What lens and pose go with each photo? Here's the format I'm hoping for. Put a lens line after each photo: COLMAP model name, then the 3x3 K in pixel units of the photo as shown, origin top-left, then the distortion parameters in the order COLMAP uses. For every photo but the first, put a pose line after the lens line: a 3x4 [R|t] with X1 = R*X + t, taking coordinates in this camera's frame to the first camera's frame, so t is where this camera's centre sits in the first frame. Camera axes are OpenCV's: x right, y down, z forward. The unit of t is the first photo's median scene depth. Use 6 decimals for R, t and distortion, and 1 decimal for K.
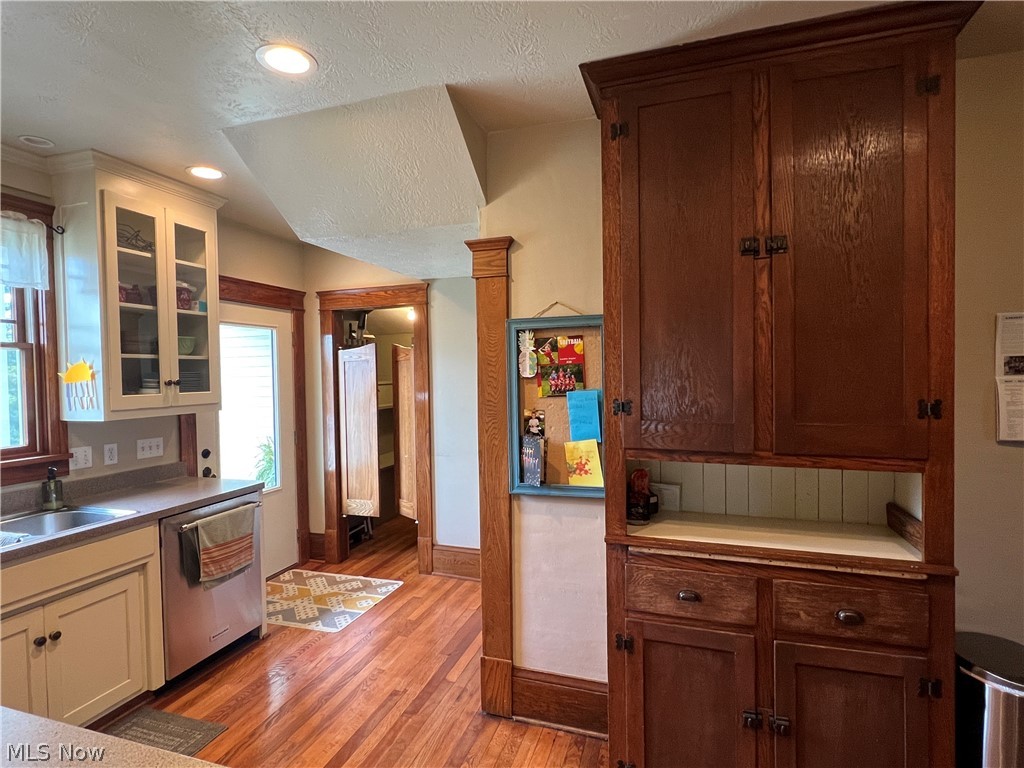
lens RADIAL K [[549.0, 0, 510.5], [0, 549.0, 379.5], [0, 0, 1]] dist [0.005700, -0.000354]
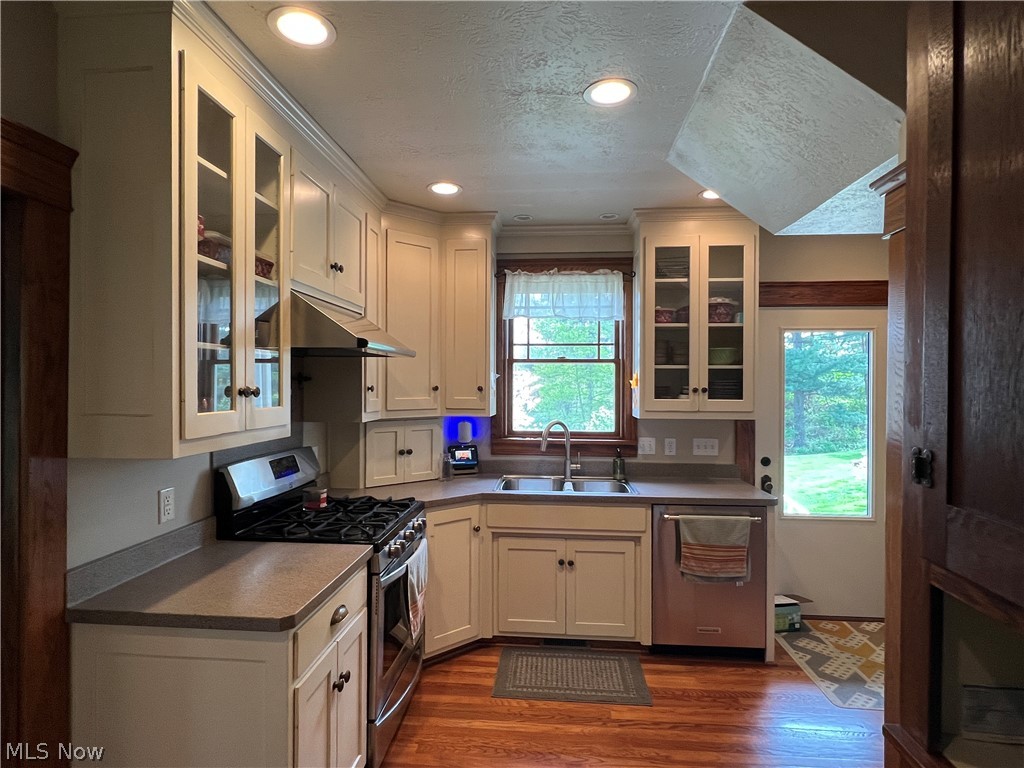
lens RADIAL K [[549.0, 0, 513.3], [0, 549.0, 381.9], [0, 0, 1]] dist [0.005700, -0.000354]
pose [[0.227174, 0.009954, -0.973803, 0.393450], [-0.021738, 0.999750, 0.005148, -0.008407], [0.973612, 0.019999, 0.227333, 0.384319]]
